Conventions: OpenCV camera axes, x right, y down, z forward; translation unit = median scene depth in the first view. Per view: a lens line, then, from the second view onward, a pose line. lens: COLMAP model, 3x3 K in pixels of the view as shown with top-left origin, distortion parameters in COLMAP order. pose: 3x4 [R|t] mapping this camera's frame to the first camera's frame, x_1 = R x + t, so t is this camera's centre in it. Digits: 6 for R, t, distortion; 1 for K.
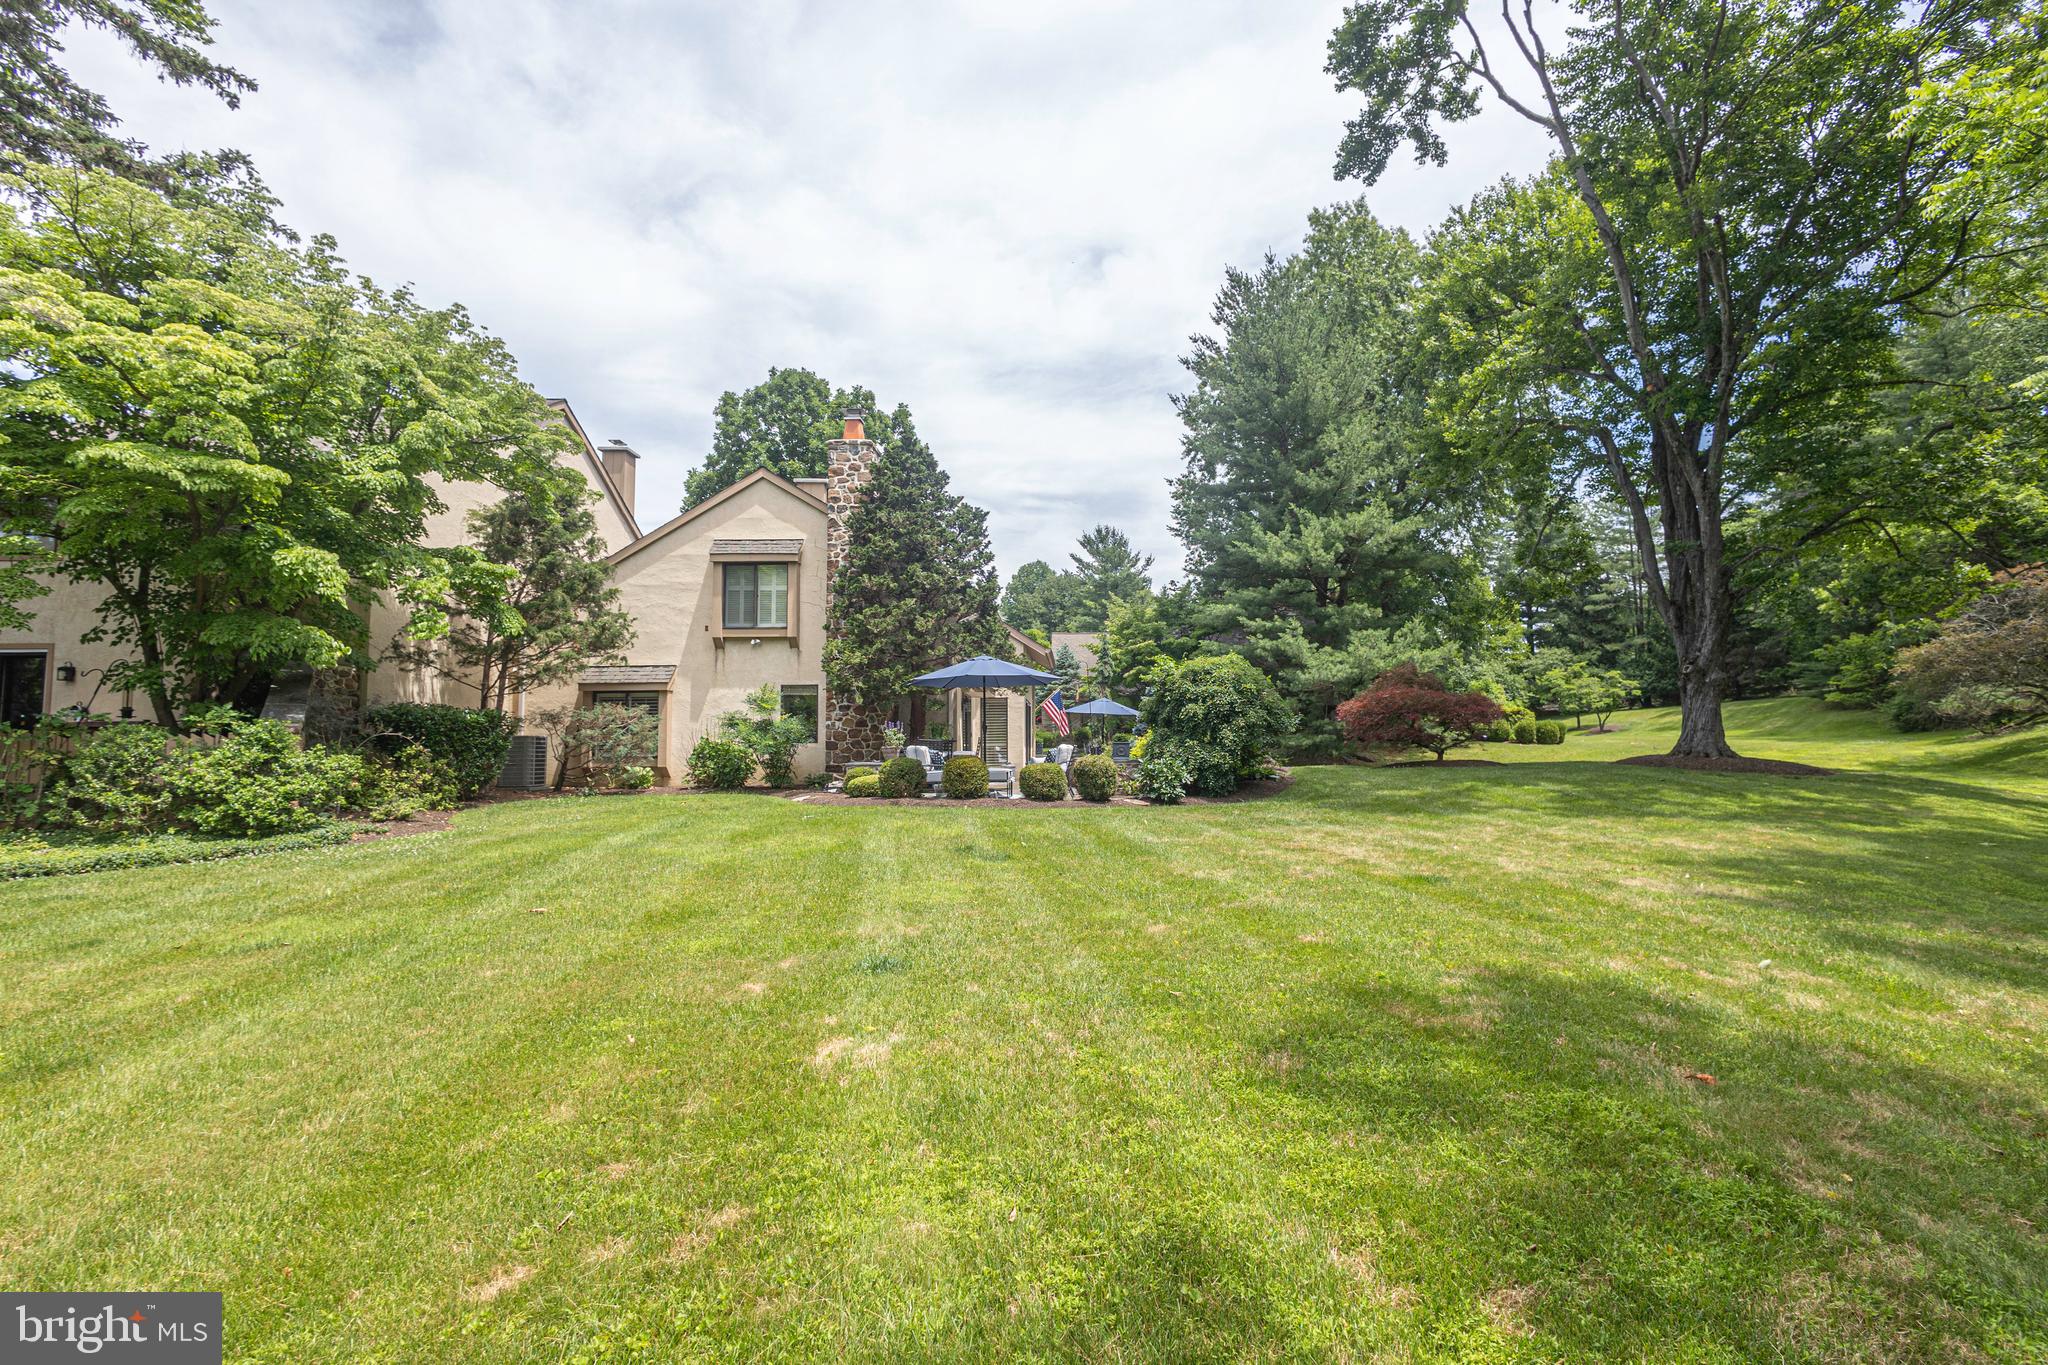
lens RADIAL K [[897.9, 0, 1026.3], [0, 897.9, 689.0], [0, 0, 1]] dist [0.001614, 0.000093]
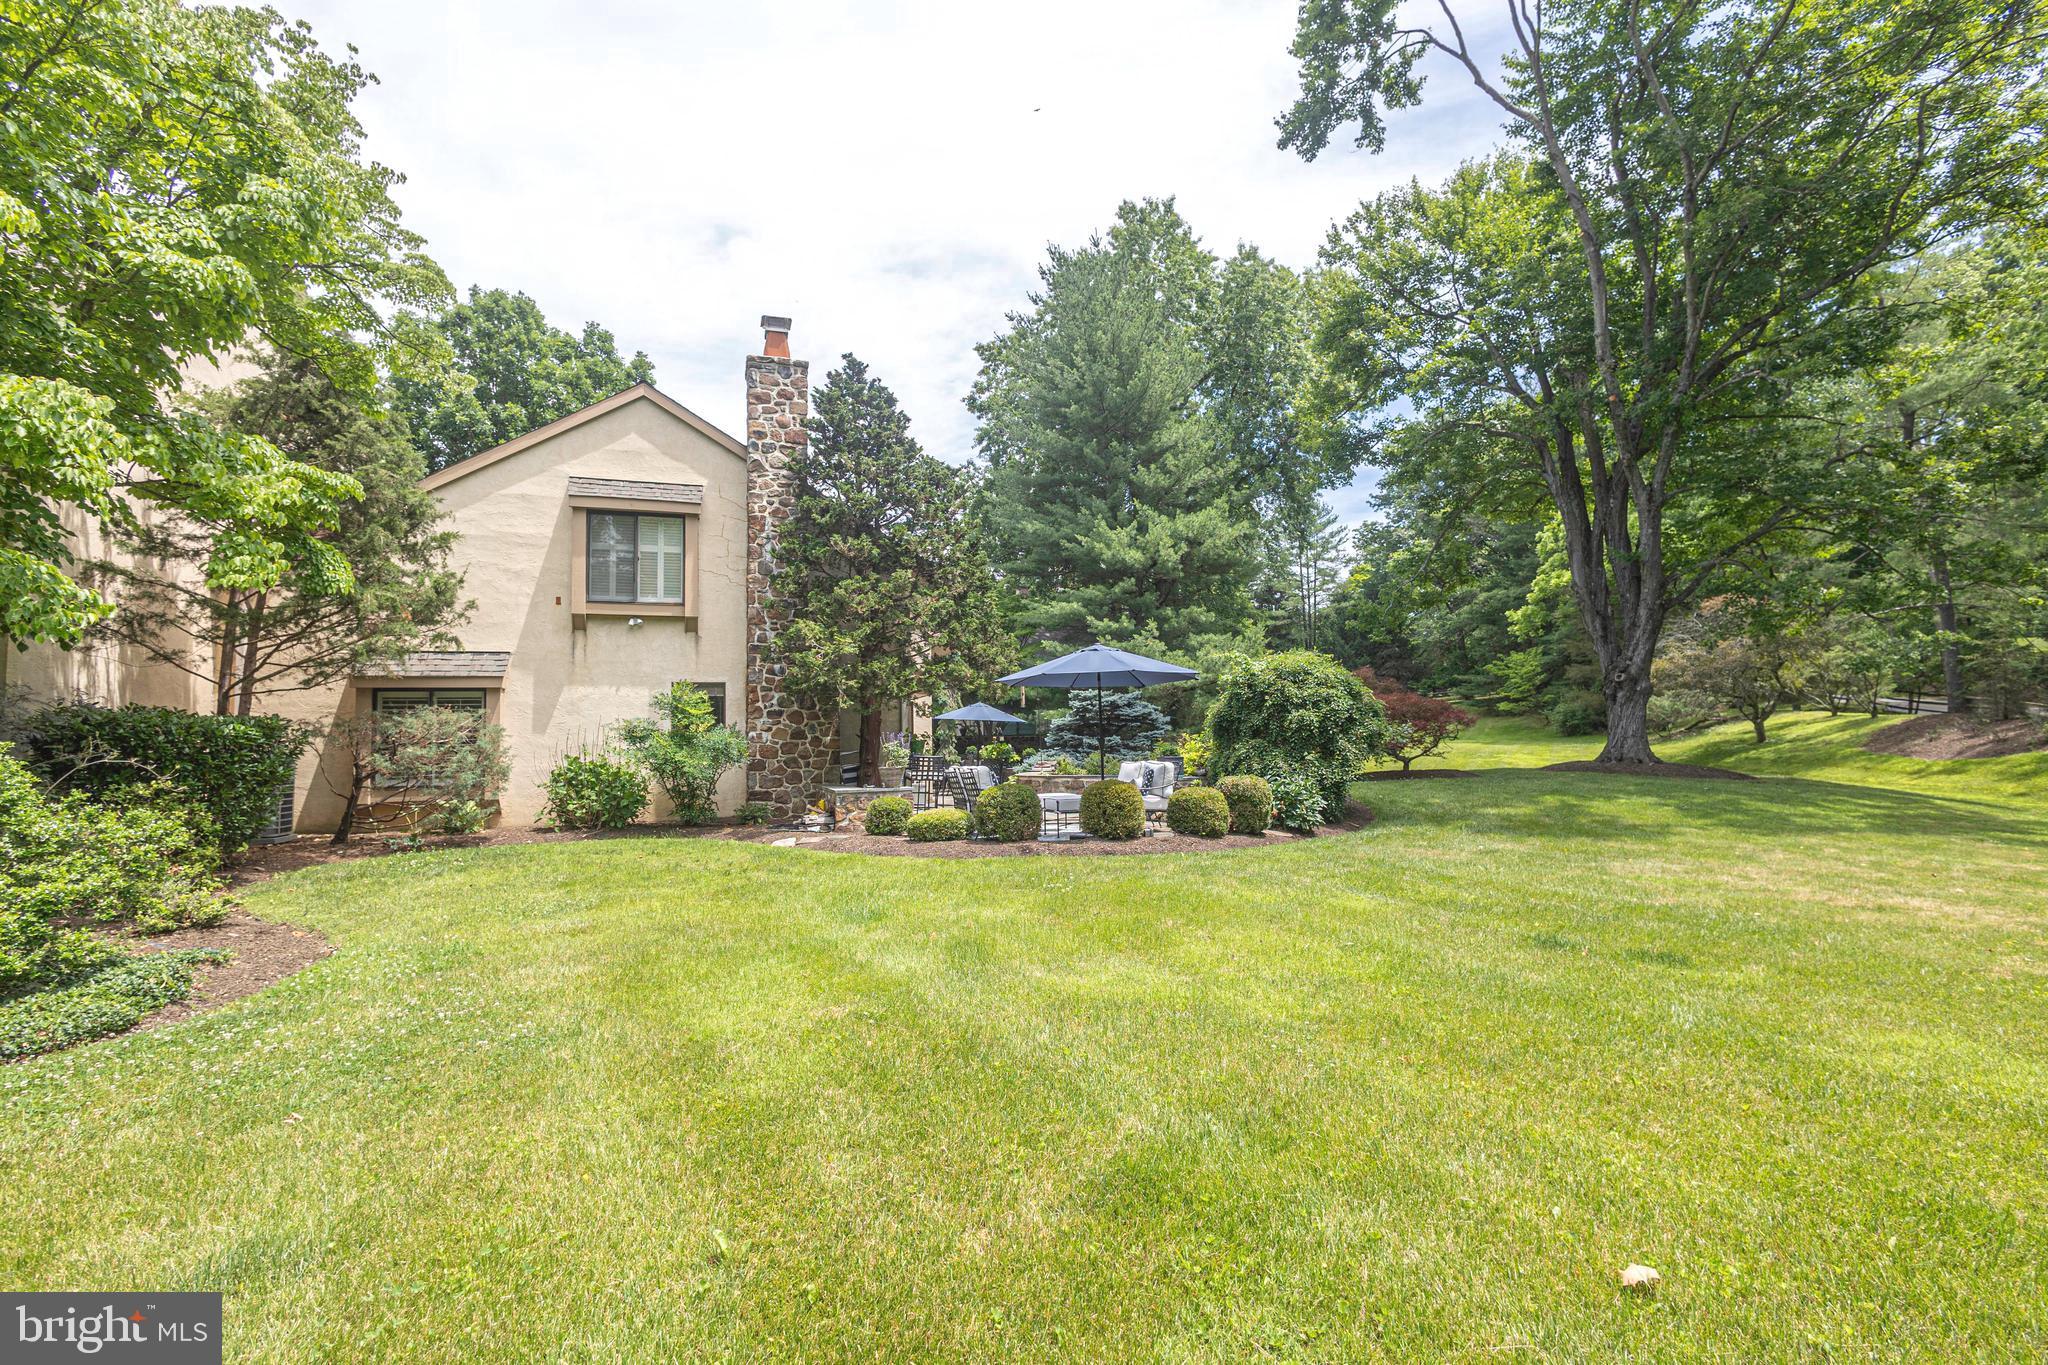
lens RADIAL K [[940.4, 0, 1024.0], [0, 940.4, 682.5], [0, 0, 1]] dist [0.008699, 0.000002]
pose [[0.951143, 0.012032, 0.308518, -0.238183], [-0.008158, 0.999871, -0.013845, 0.003936], [-0.308644, 0.010651, 0.951118, 0.186892]]
